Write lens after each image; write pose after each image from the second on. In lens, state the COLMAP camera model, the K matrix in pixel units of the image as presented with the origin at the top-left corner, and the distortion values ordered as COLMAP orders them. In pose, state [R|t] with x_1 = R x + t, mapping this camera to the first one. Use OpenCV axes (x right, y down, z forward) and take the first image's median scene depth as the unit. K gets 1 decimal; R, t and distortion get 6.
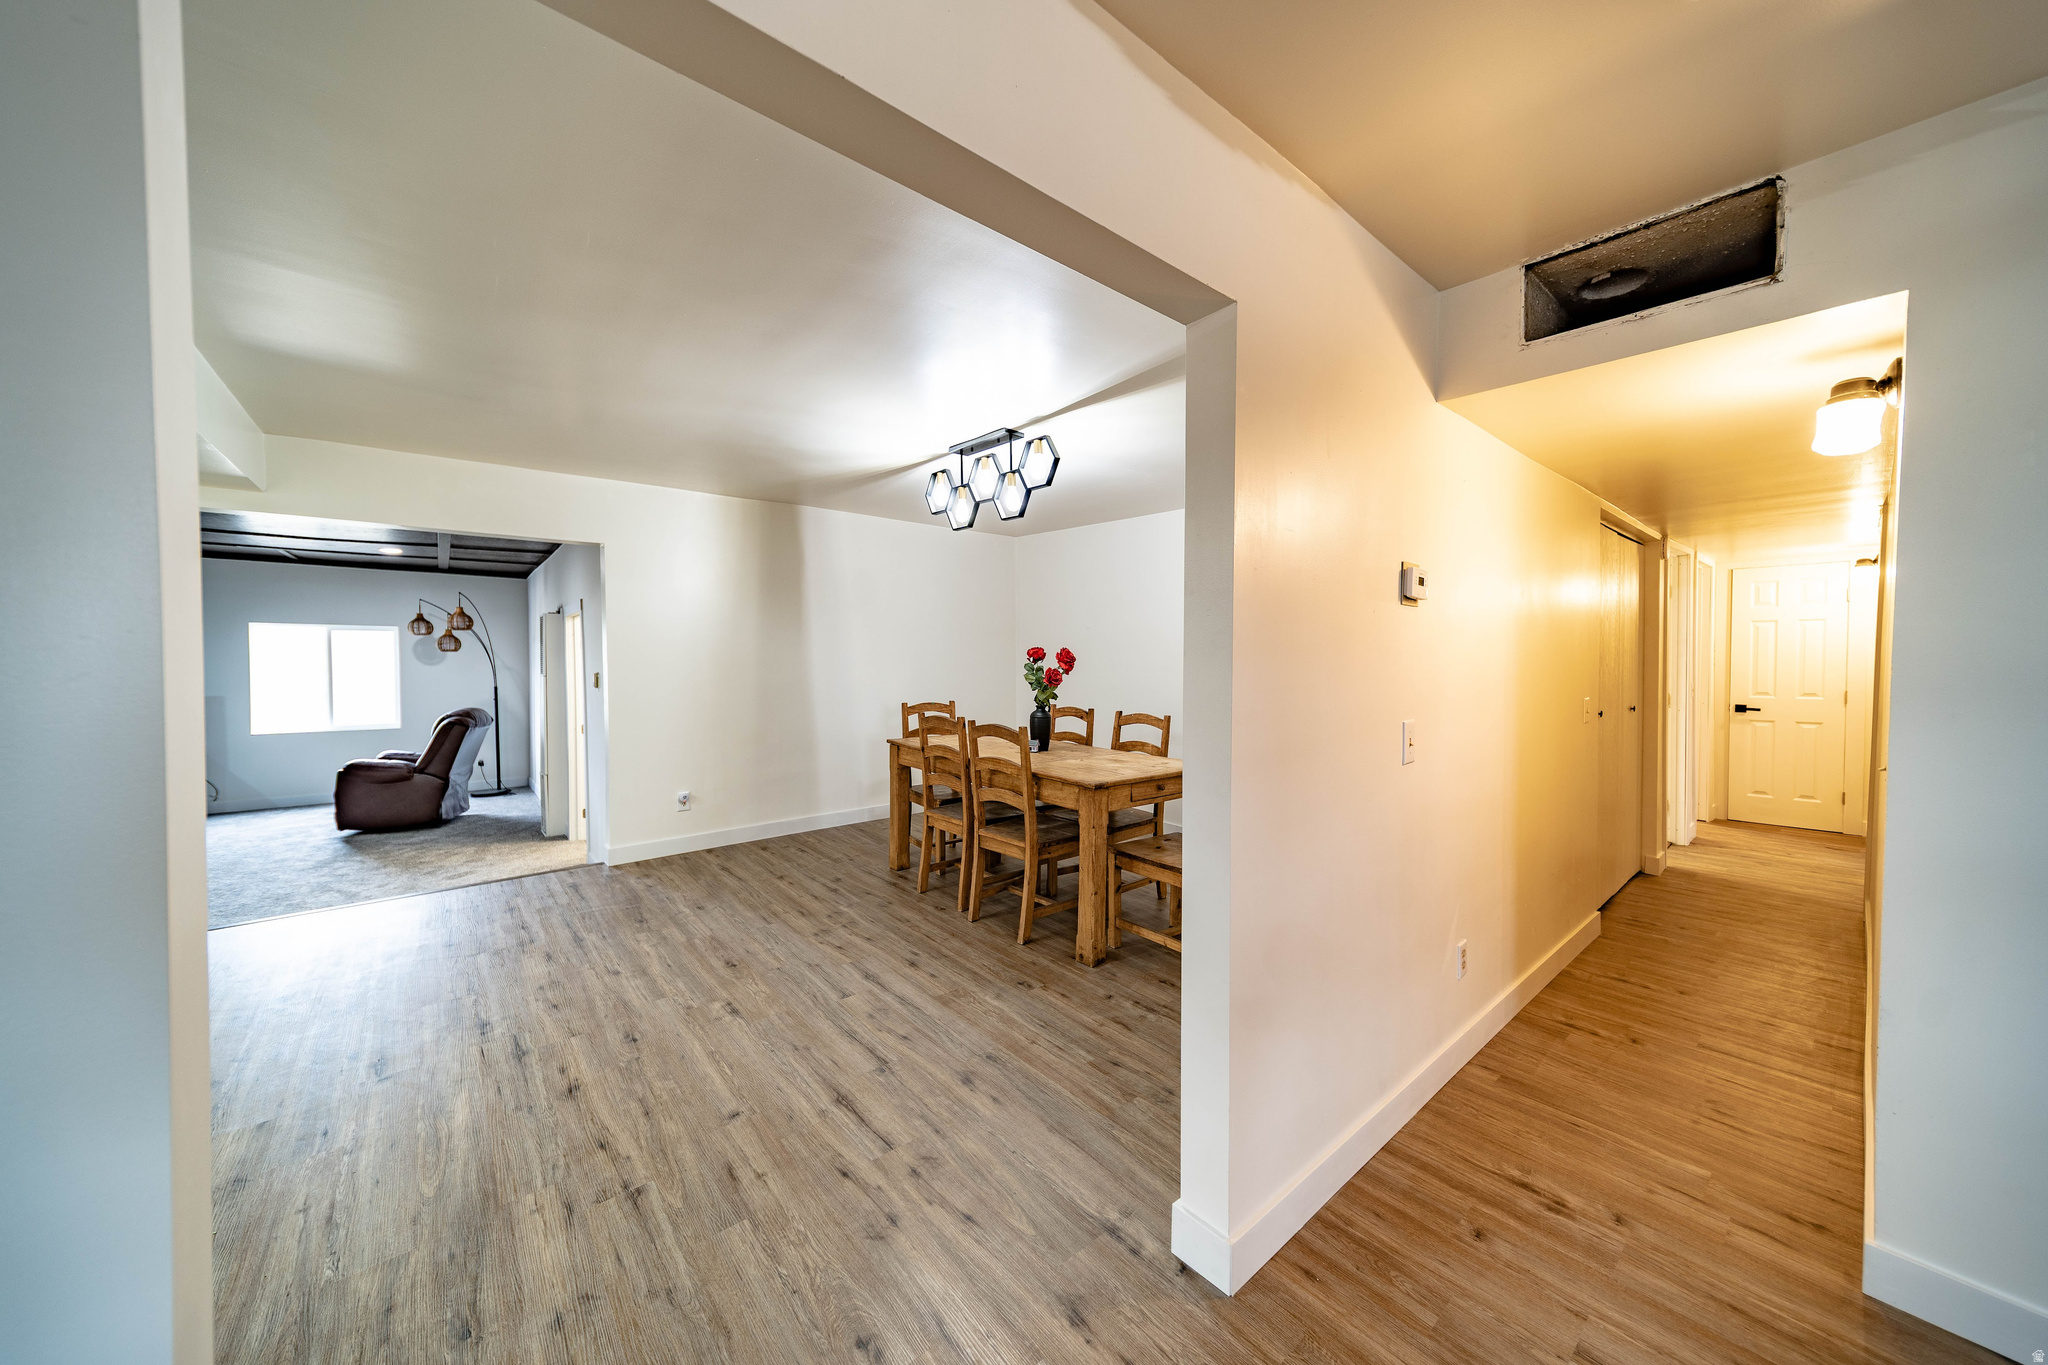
lens RADIAL K [[704.2, 0, 1020.1], [0, 704.2, 676.9], [0, 0, 1]] dist [0.005669, -0.000241]
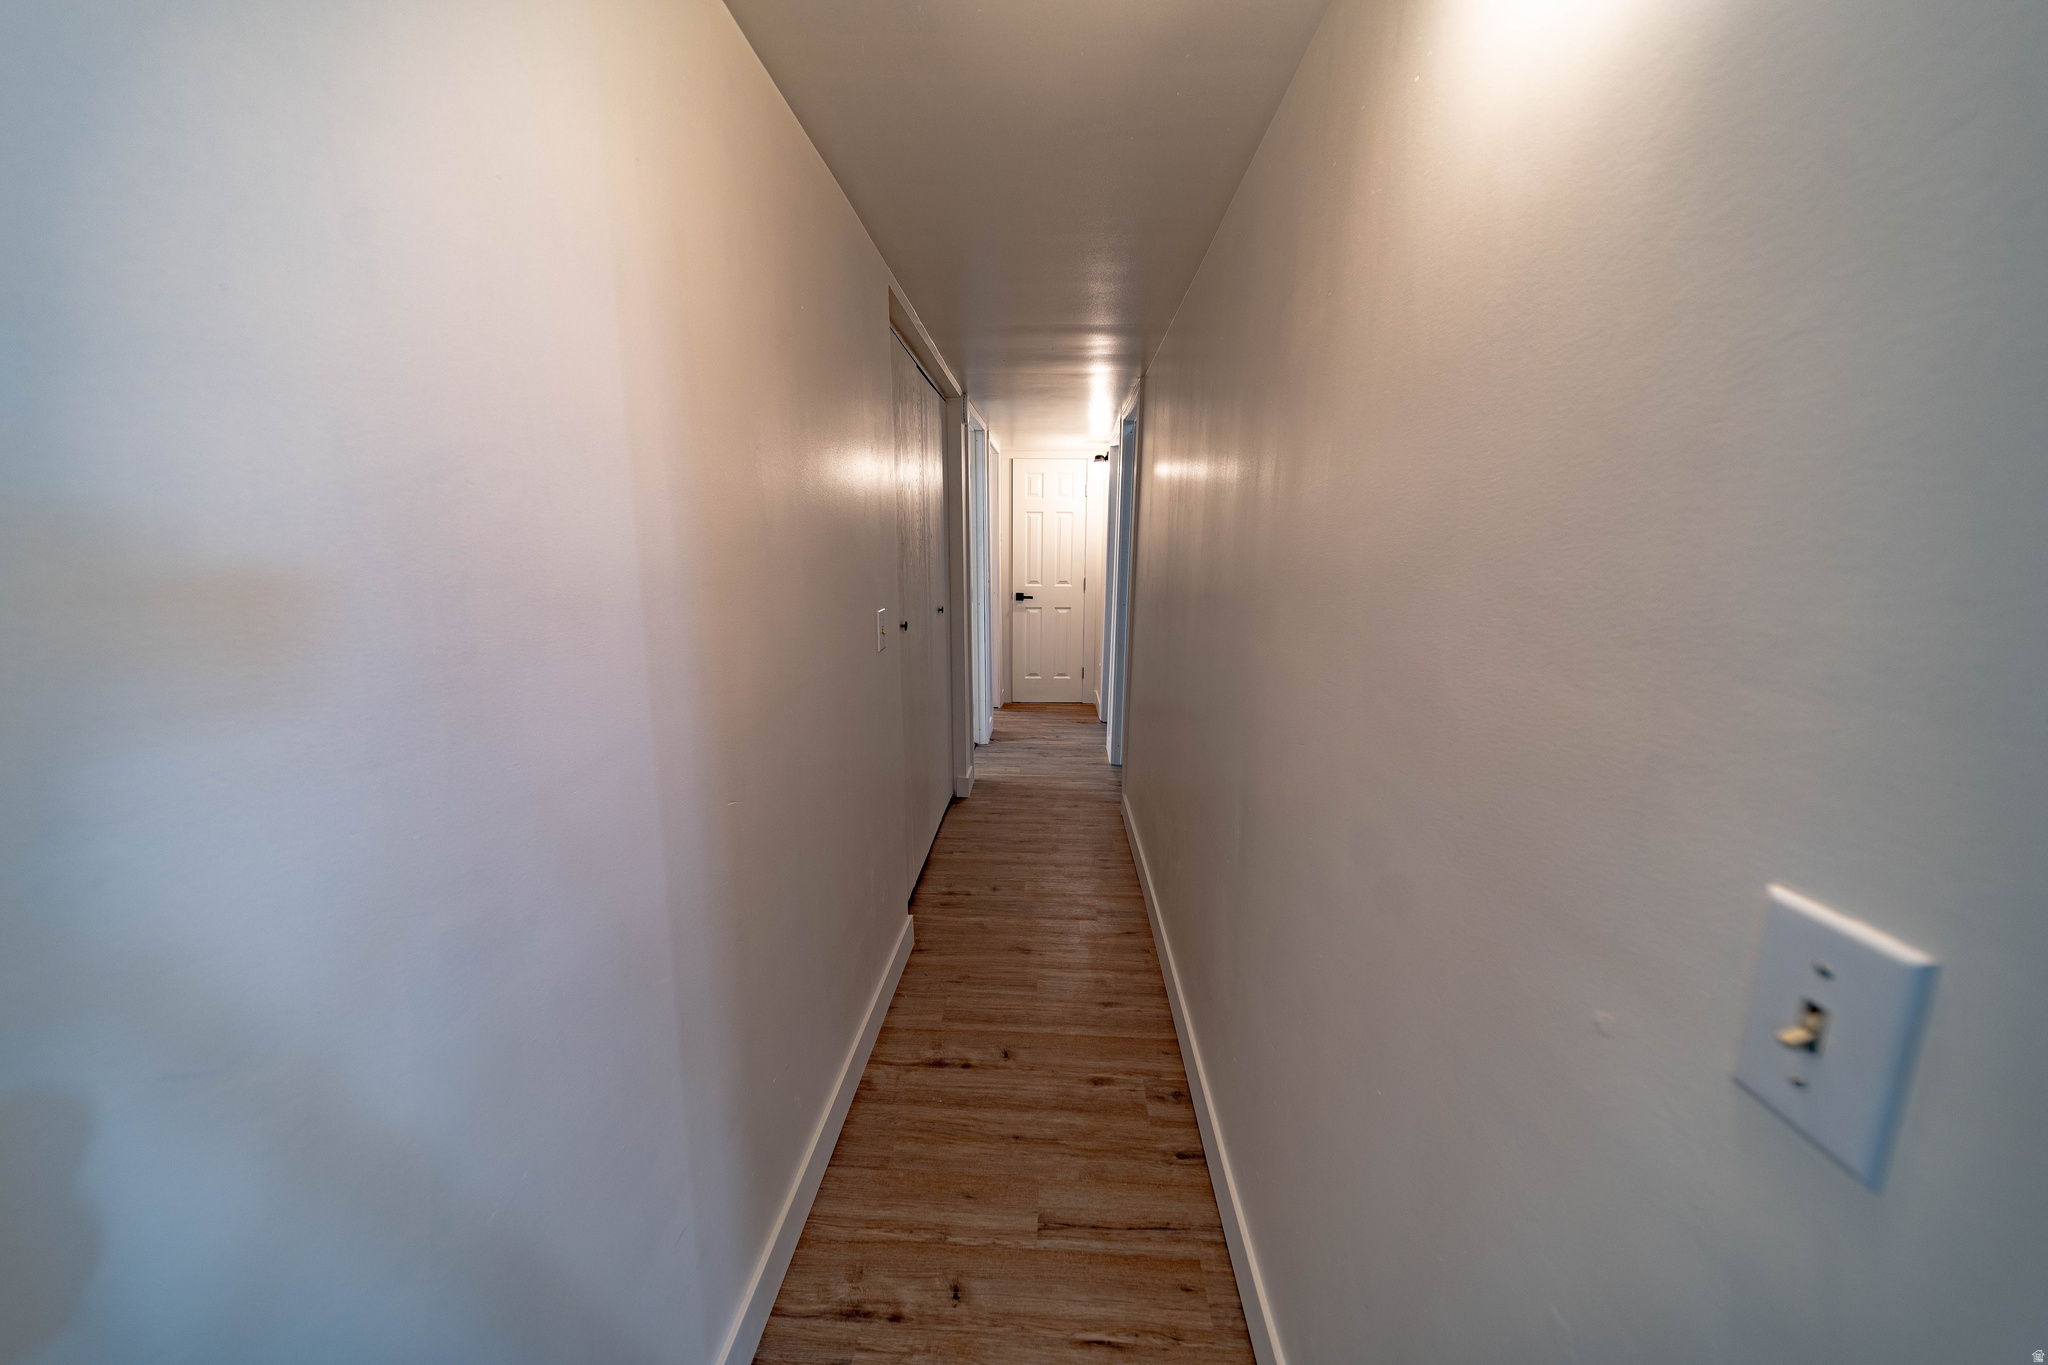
lens RADIAL K [[704.2, 0, 1018.6], [0, 704.2, 677.5], [0, 0, 1]] dist [0.005669, -0.000241]
pose [[0.682653, -0.123987, 0.720148, 0.253061], [0.011982, 0.987267, 0.158619, -0.003400], [-0.730645, -0.099653, 0.675446, 0.287983]]
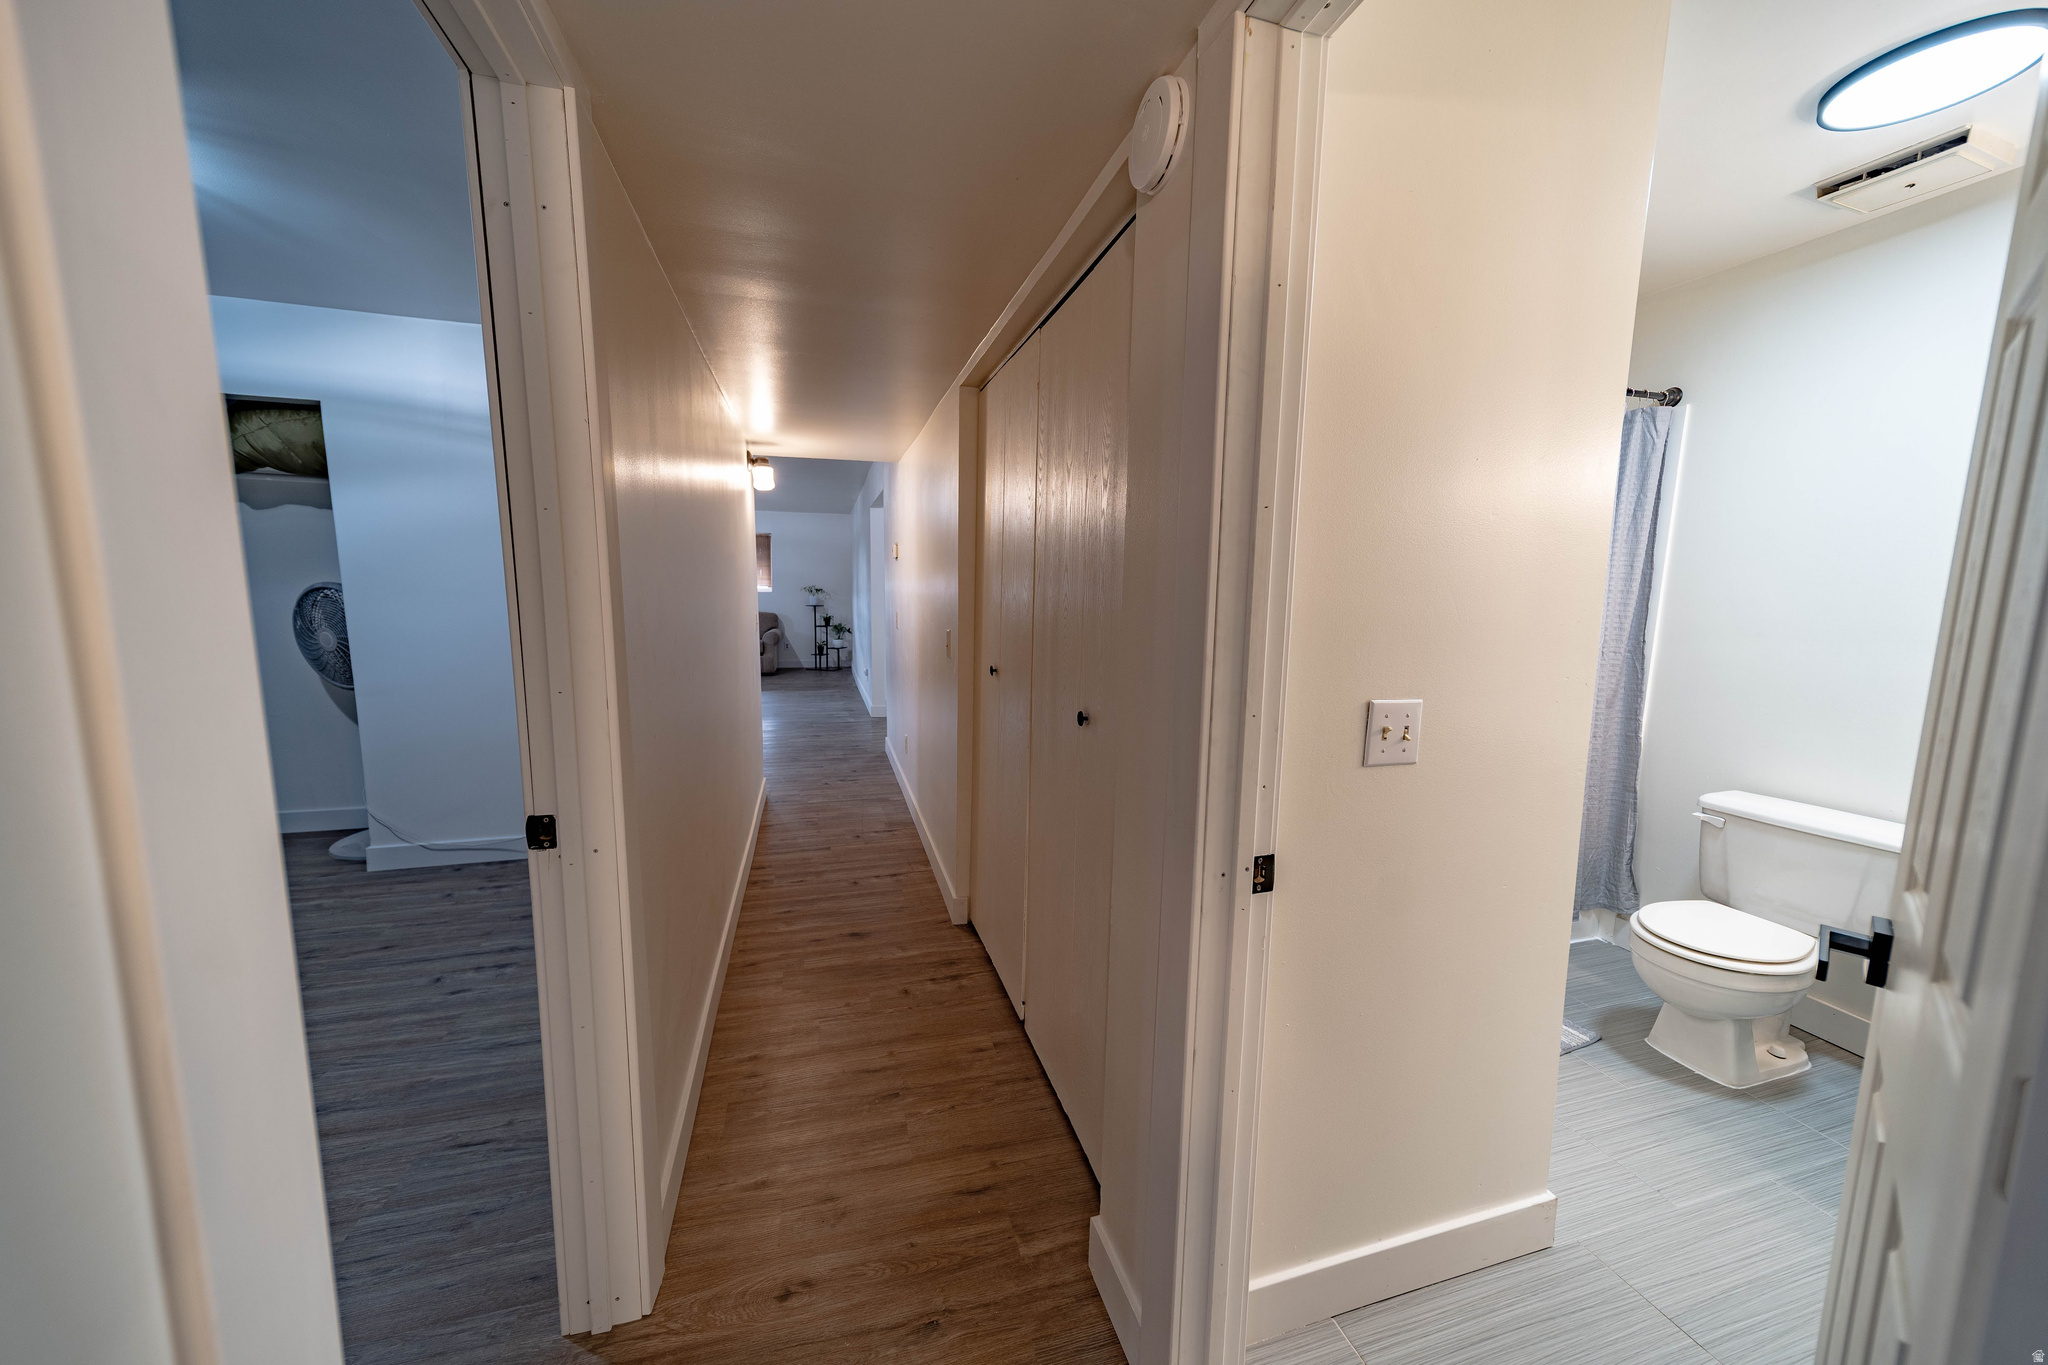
lens RADIAL K [[712.8, 0, 1024.3], [0, 712.8, 674.3], [0, 0, 1]] dist [0.005107, 0.000321]
pose [[-0.399697, 0.109107, -0.910131, 0.901551], [-0.036747, 0.990185, 0.134842, -0.021730], [0.915911, 0.087341, -0.391765, 0.821969]]
